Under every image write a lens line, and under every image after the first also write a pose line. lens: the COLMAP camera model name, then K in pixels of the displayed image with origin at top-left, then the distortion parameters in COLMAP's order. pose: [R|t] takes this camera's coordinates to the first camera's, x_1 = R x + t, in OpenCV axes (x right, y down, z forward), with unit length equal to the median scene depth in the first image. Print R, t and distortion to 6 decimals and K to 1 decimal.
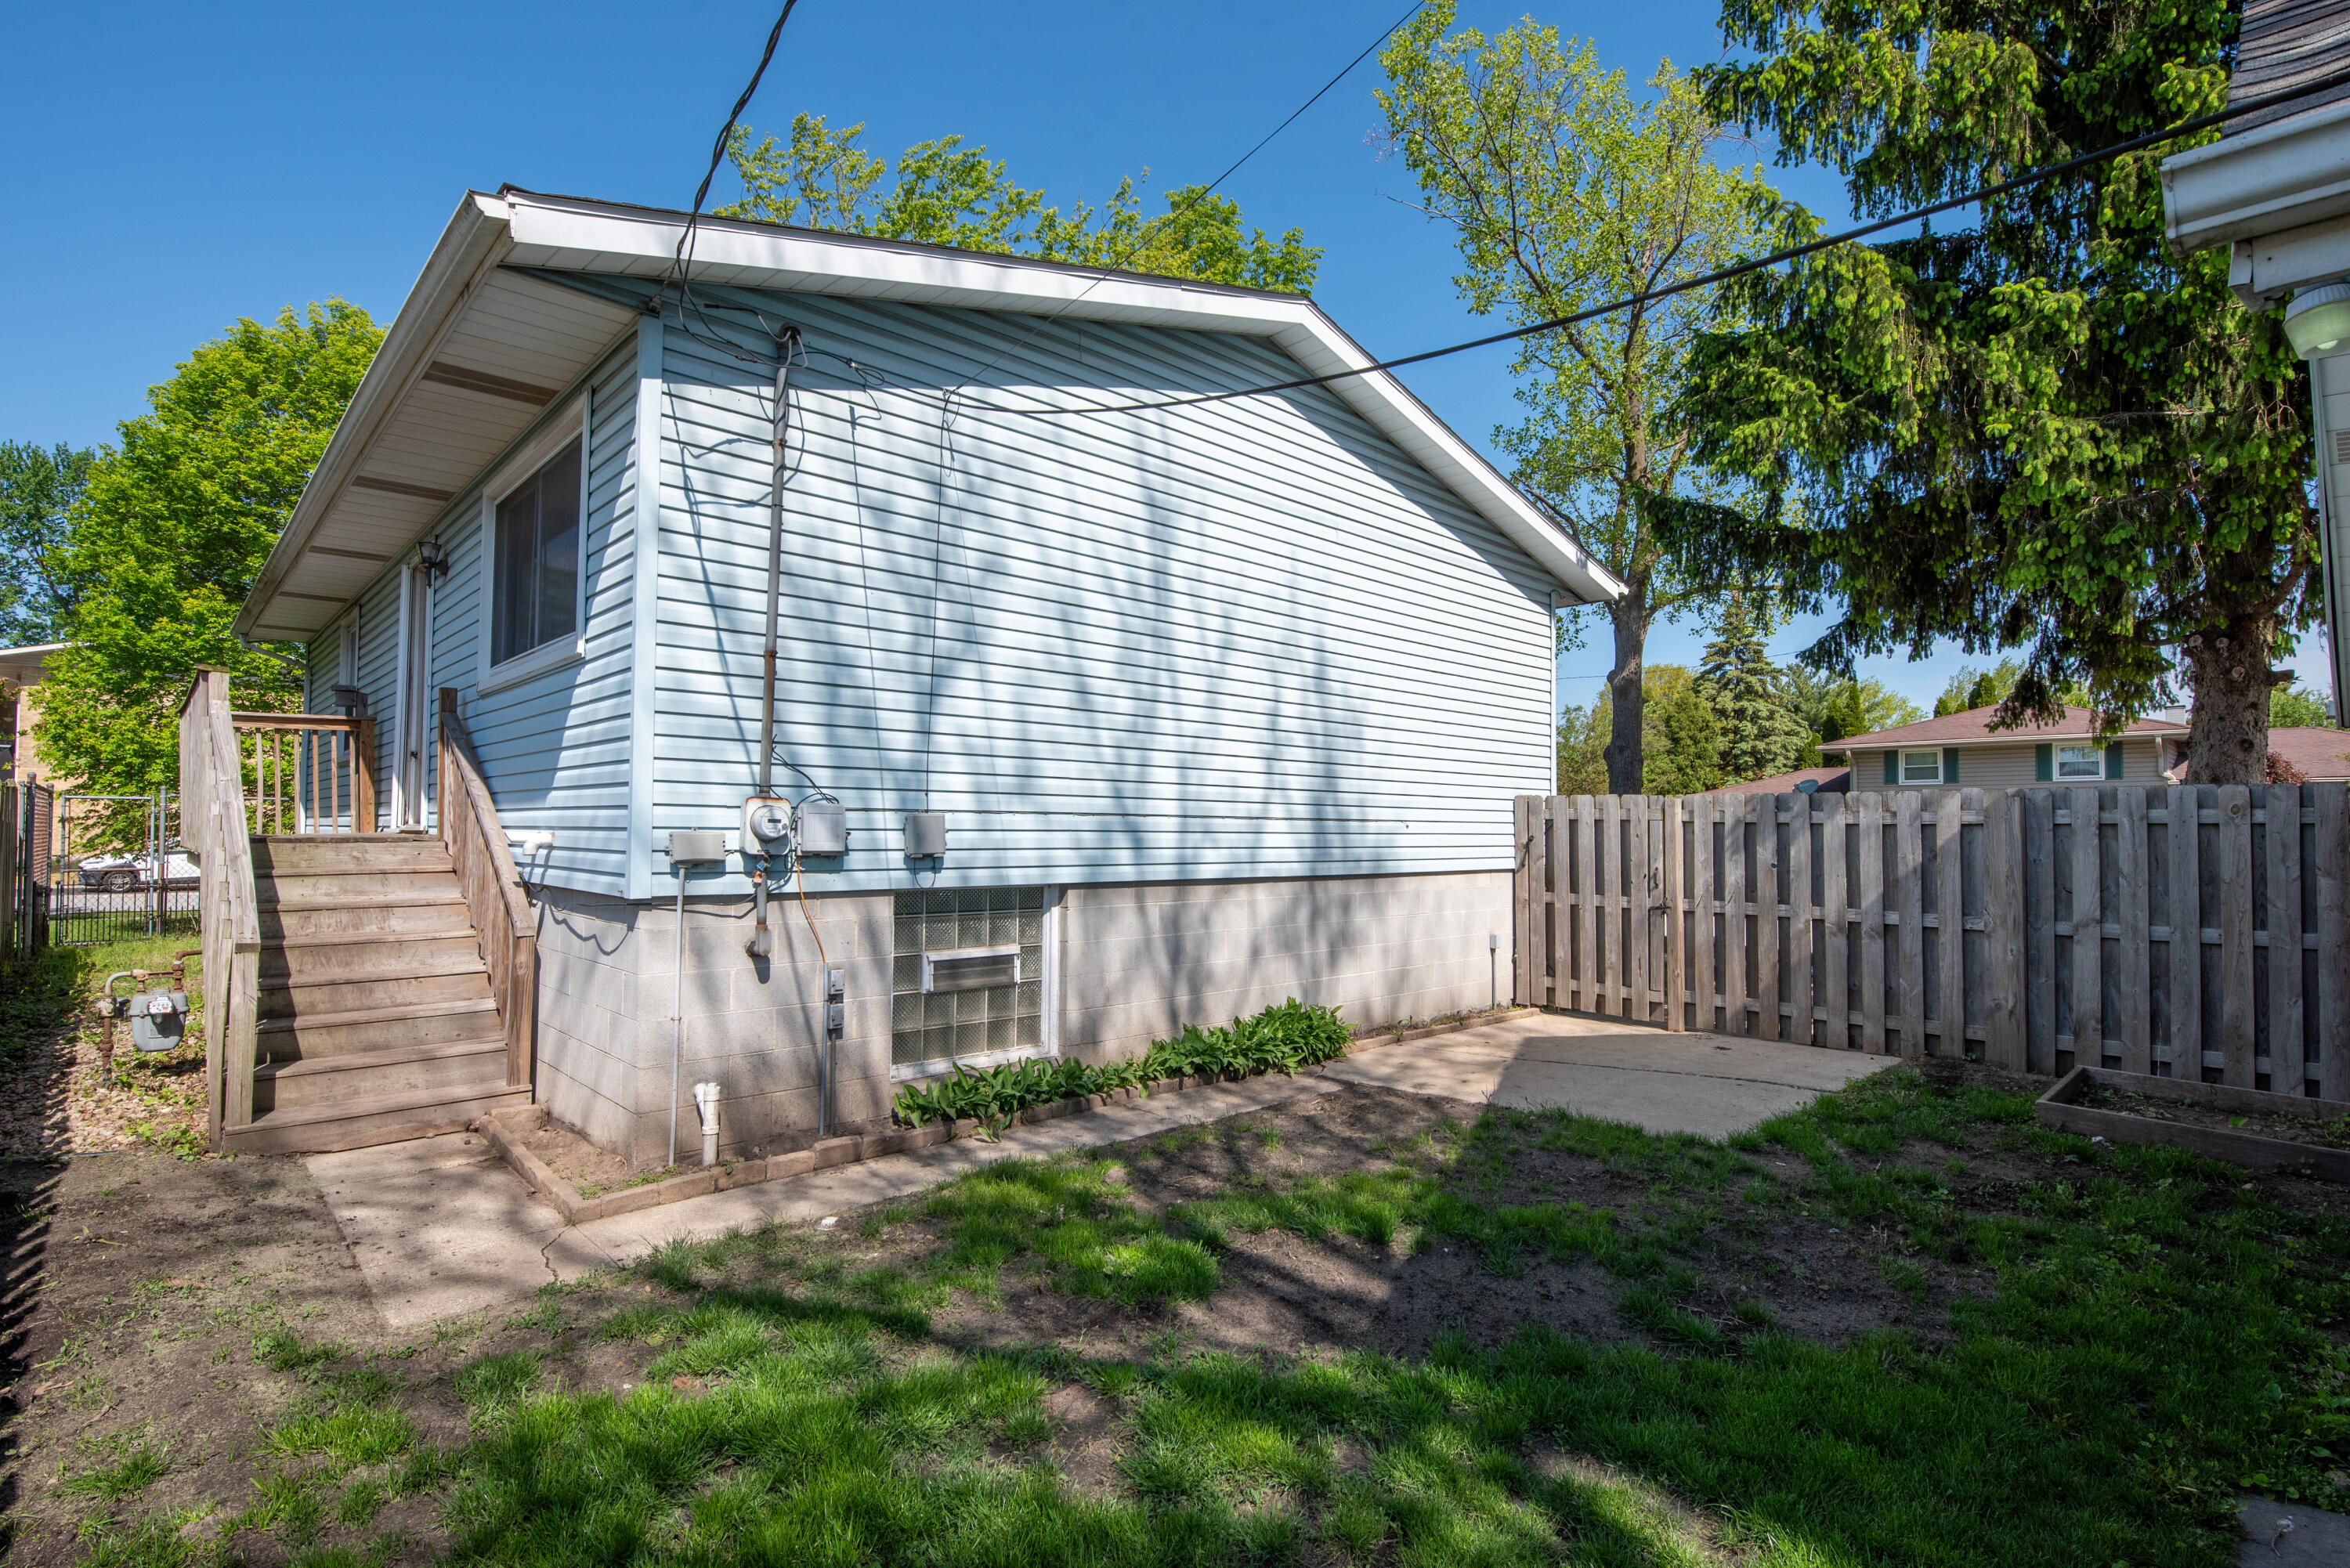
lens RADIAL K [[1115.2, 0, 1173.0], [0, 1115.2, 808.9], [0, 0, 1]] dist [-0.001713, -0.009372]
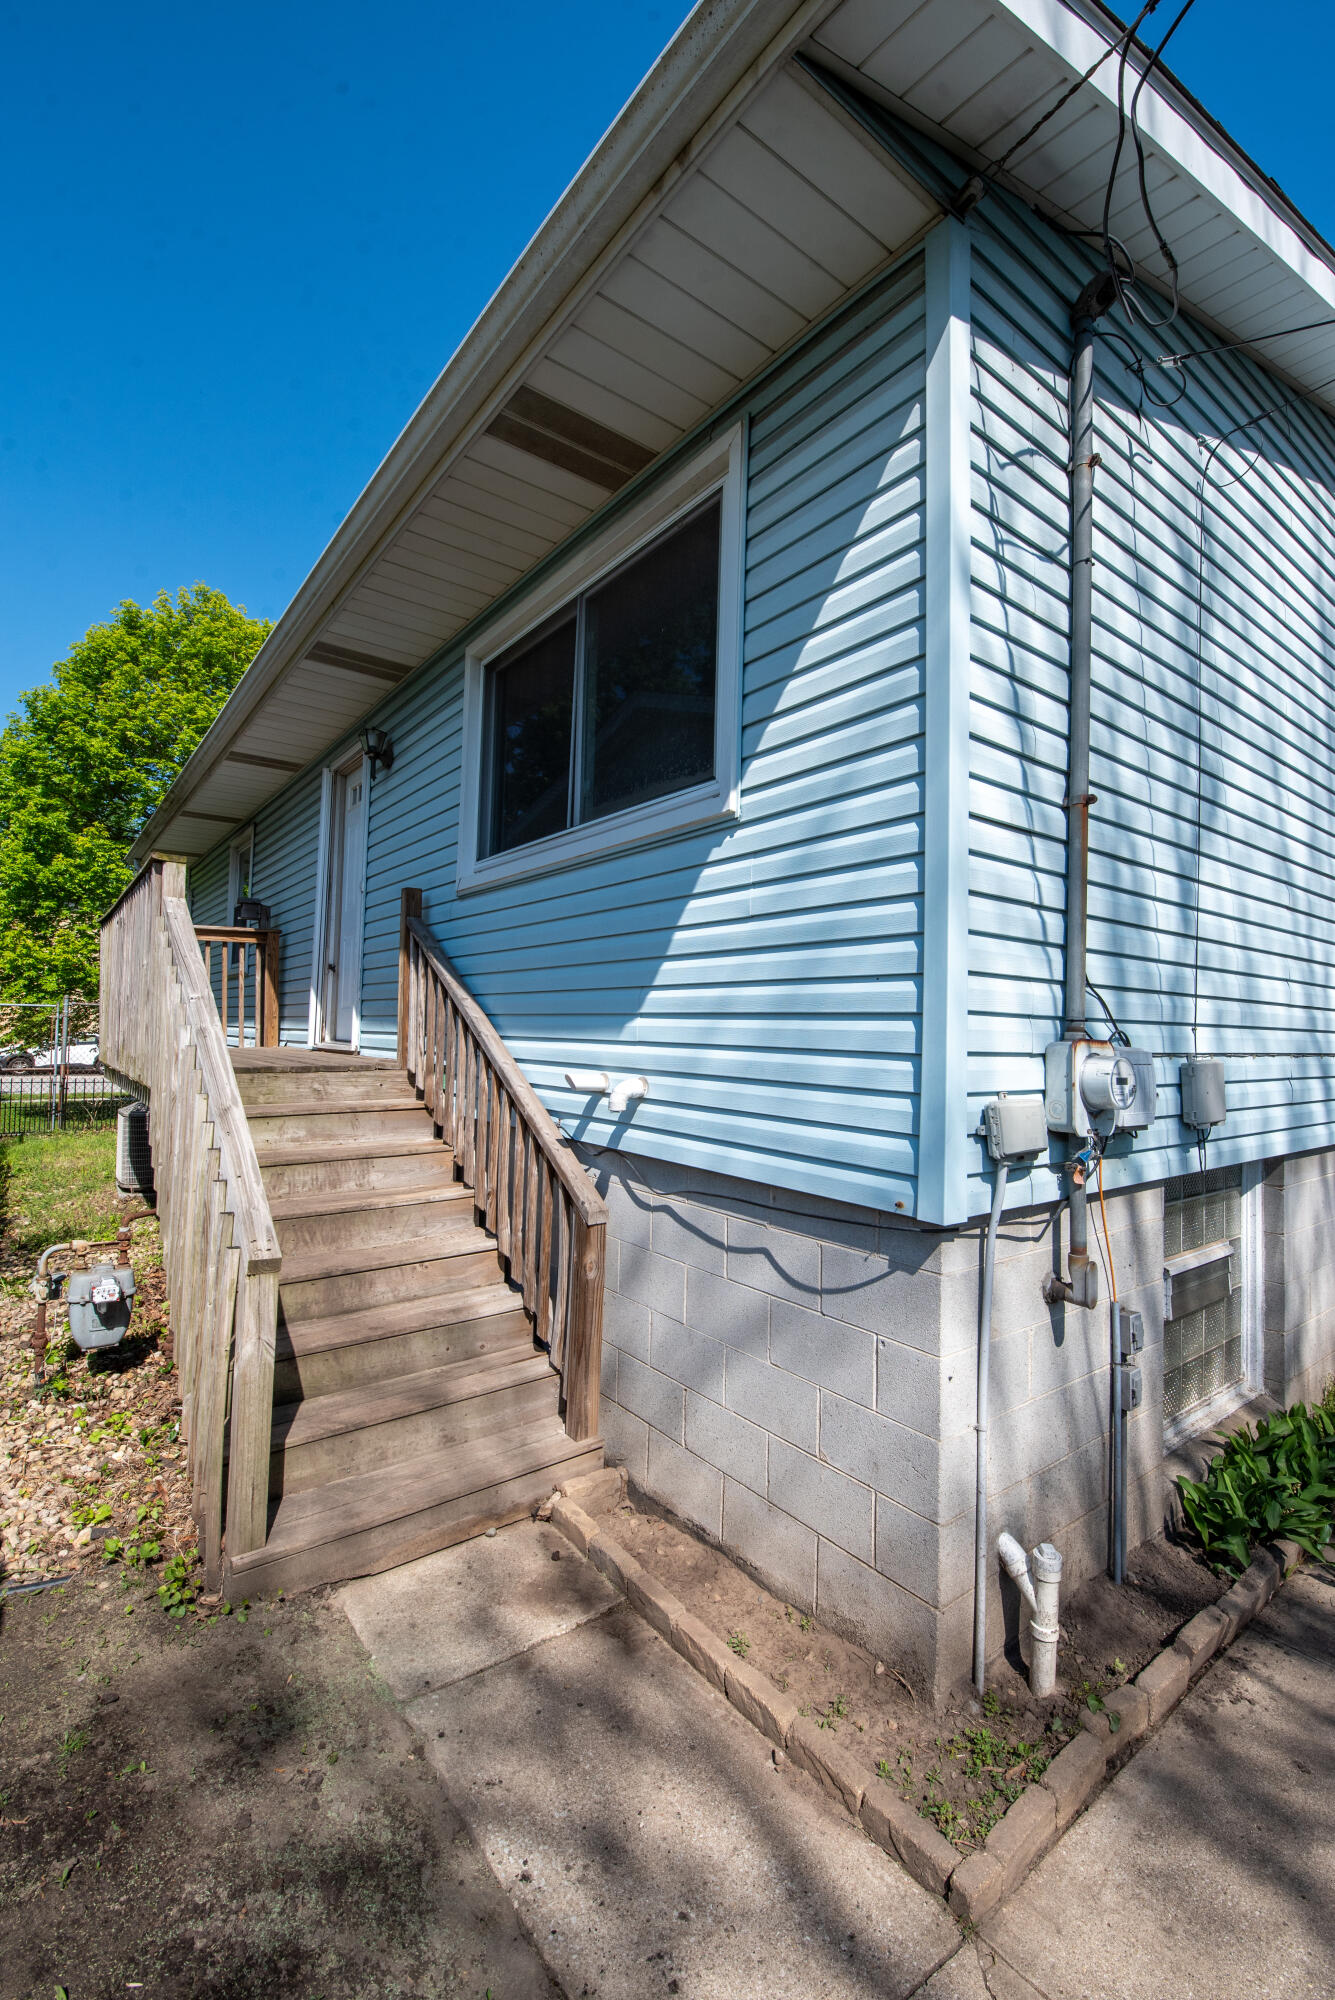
lens RADIAL K [[855.8, 0, 667.5], [0, 855.8, 1000.0], [0, 0, 1]] dist [-0.012071, -0.000273]
pose [[0.994512, 0.009815, -0.104157, -0.323268], [-0.011608, 0.999795, -0.016619, -0.012626], [0.103972, 0.017737, 0.994422, 0.311071]]
